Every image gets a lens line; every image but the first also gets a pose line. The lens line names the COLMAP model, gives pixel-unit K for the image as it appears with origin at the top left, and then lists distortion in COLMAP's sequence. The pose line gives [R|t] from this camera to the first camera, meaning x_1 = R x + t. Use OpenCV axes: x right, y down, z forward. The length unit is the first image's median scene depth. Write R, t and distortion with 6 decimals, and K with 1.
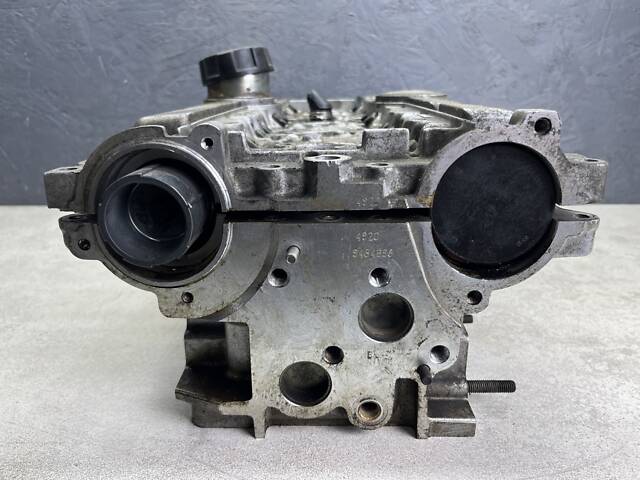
lens RADIAL K [[529.6, 0, 318.6], [0, 529.6, 243.6], [0, 0, 1]] dist [0.027920, -0.112049]
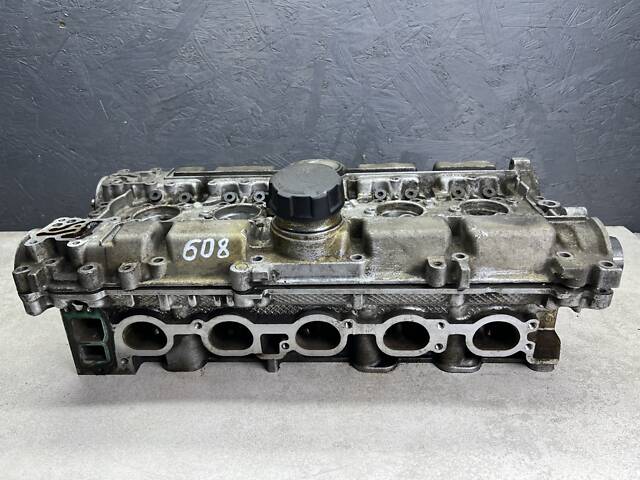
lens RADIAL K [[529.6, 0, 325.9], [0, 529.6, 234.9], [0, 0, 1]] dist [0.027920, -0.112049]
pose [[0.999735, -0.007483, -0.021778, 0.075715], [0.009940, 0.993319, 0.114970, -0.200578], [0.020772, -0.115156, 0.993130, -0.114114]]
